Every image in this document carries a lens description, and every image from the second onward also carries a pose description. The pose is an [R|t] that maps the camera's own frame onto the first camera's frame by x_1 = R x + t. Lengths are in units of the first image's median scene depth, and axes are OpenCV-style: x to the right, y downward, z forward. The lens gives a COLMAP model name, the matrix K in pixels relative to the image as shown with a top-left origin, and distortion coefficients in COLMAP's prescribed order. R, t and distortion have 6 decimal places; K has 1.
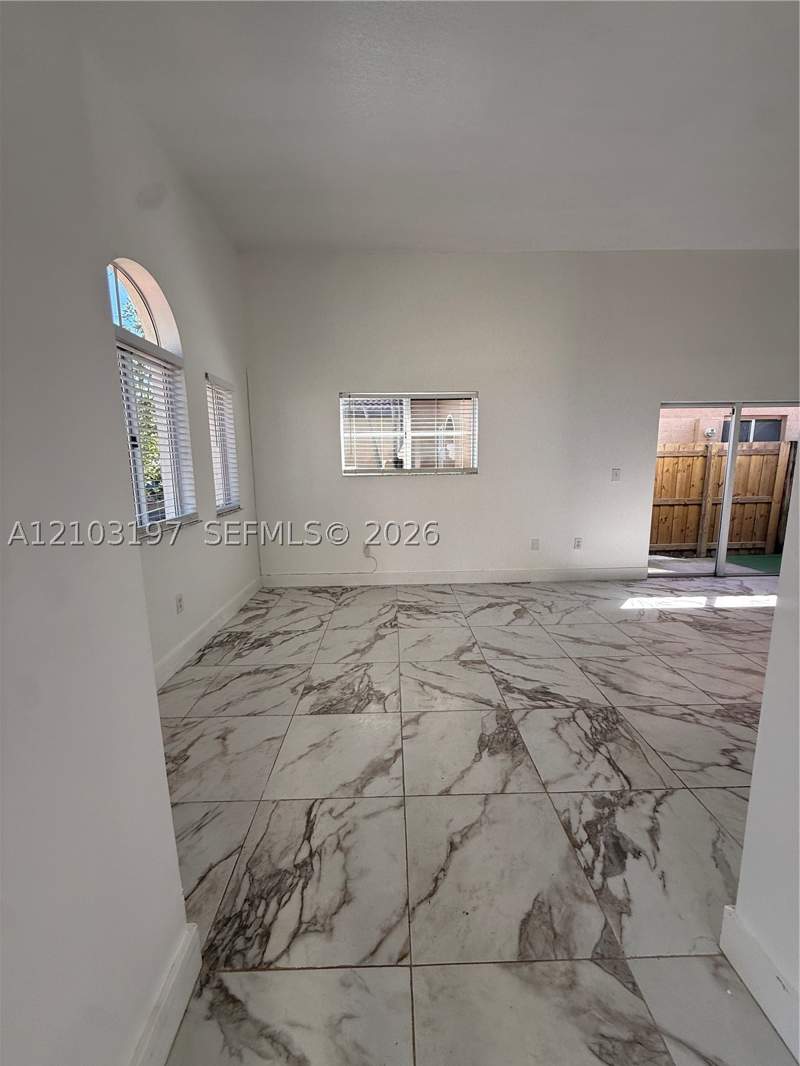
lens RADIAL K [[425.4, 0, 397.7], [0, 425.4, 531.3], [0, 0, 1]] dist [-0.000839, 0.000324]
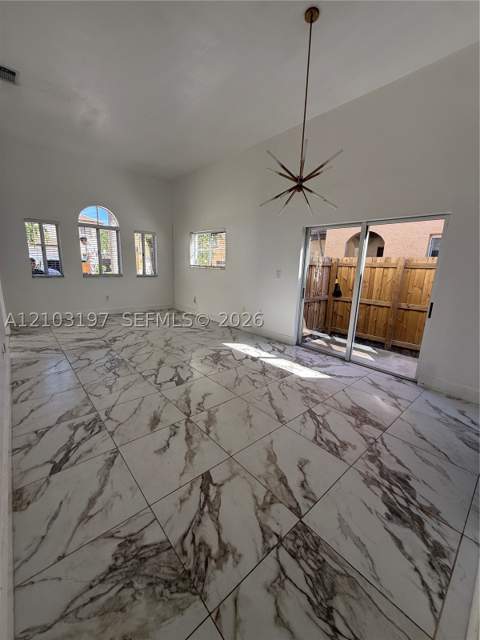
lens RADIAL K [[255.4, 0, 239.5], [0, 255.4, 318.9], [0, 0, 1]] dist [-0.000839, 0.000324]
pose [[0.641743, 0.193566, -0.742091, 1.613225], [-0.163408, 0.979916, 0.114288, -0.075409], [0.749309, 0.047920, 0.660484, 0.362585]]
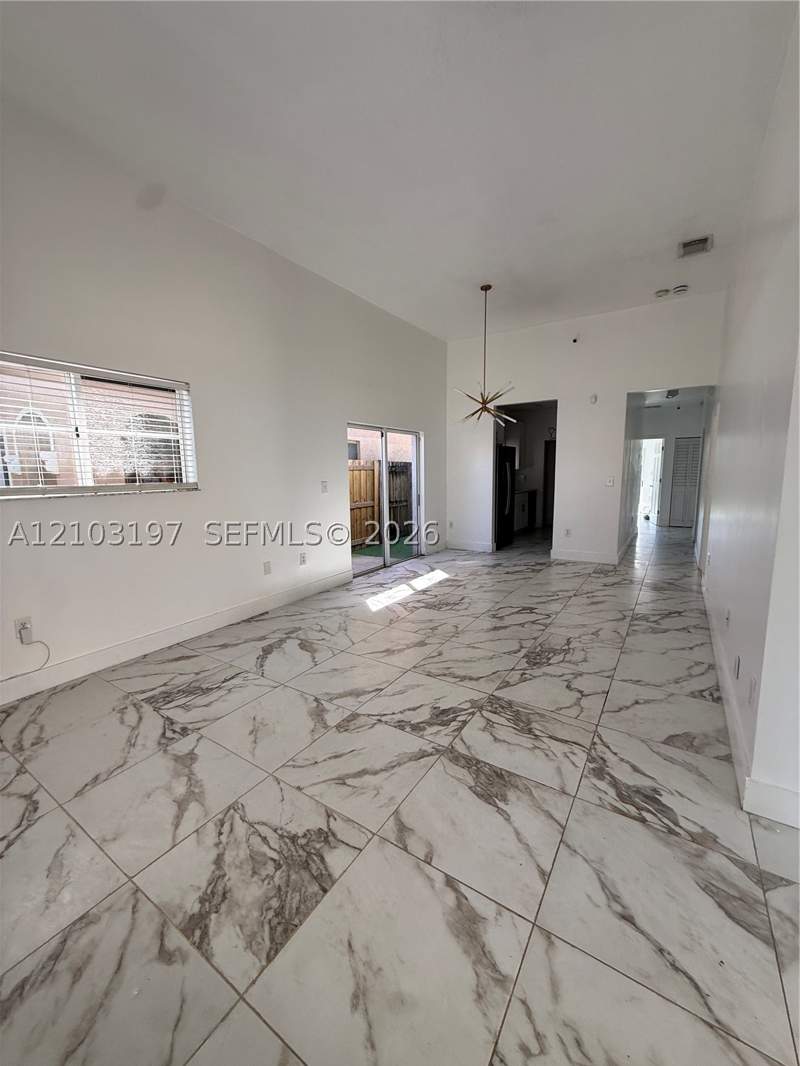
lens RADIAL K [[425.4, 0, 401.6], [0, 425.4, 528.9], [0, 0, 1]] dist [-0.000839, 0.000324]
pose [[0.559652, -0.105774, 0.821950, -0.335960], [0.140824, 0.989535, 0.031456, -0.053092], [-0.816675, 0.098146, 0.568690, 0.370831]]
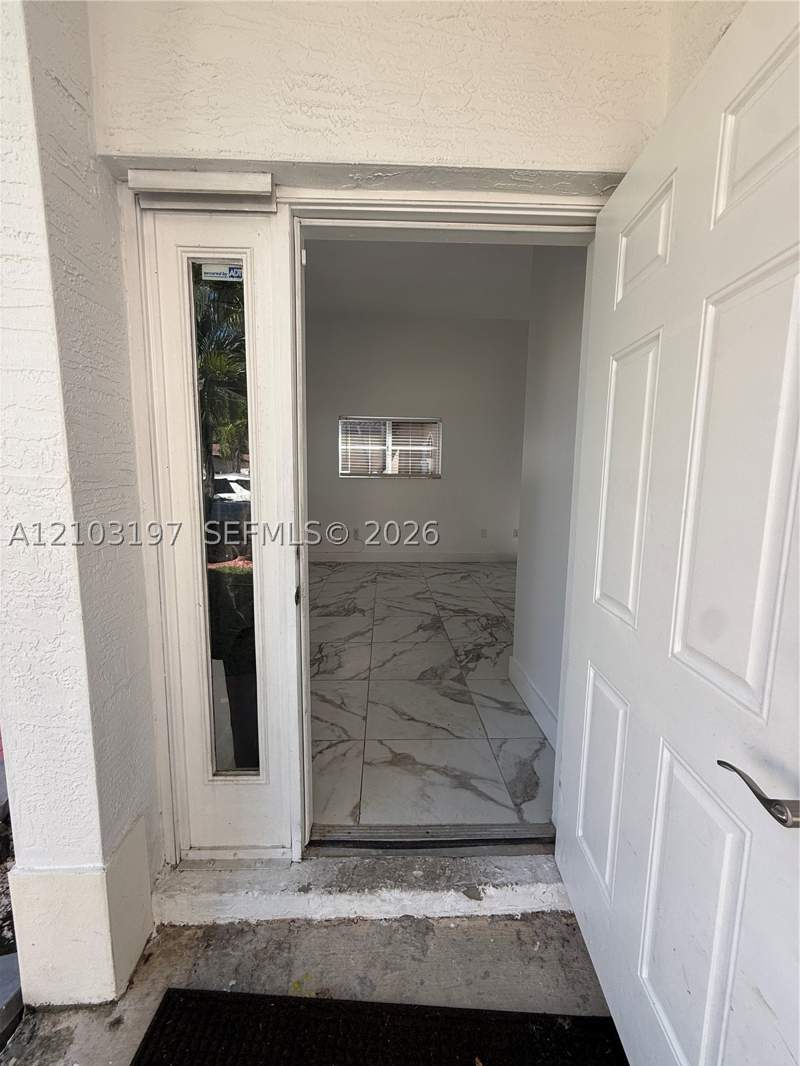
lens RADIAL K [[425.4, 0, 401.3], [0, 425.4, 530.5], [0, 0, 1]] dist [-0.000839, 0.000324]
pose [[0.999281, 0.025574, 0.027999, 0.041438], [-0.024473, 0.998940, -0.038987, 0.111856], [-0.028966, 0.038274, 0.998847, -0.444270]]
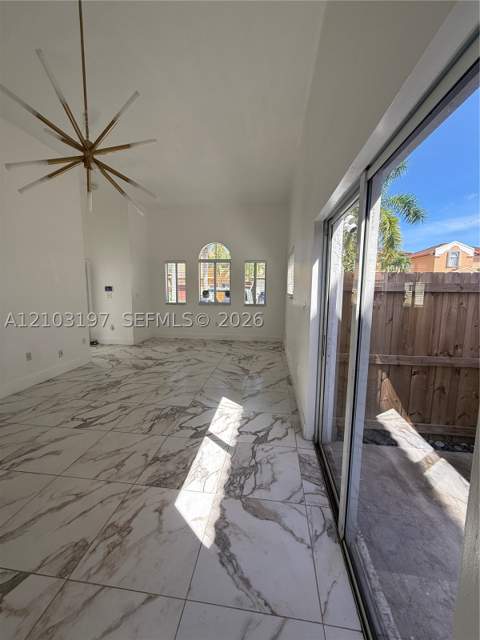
lens RADIAL K [[255.4, 0, 239.5], [0, 255.4, 318.5], [0, 0, 1]] dist [-0.000839, 0.000324]
pose [[-0.147304, 0.128565, -0.980700, 1.519418], [-0.168283, 0.973802, 0.152938, -0.240219], [0.974670, 0.187563, -0.121809, 1.289111]]
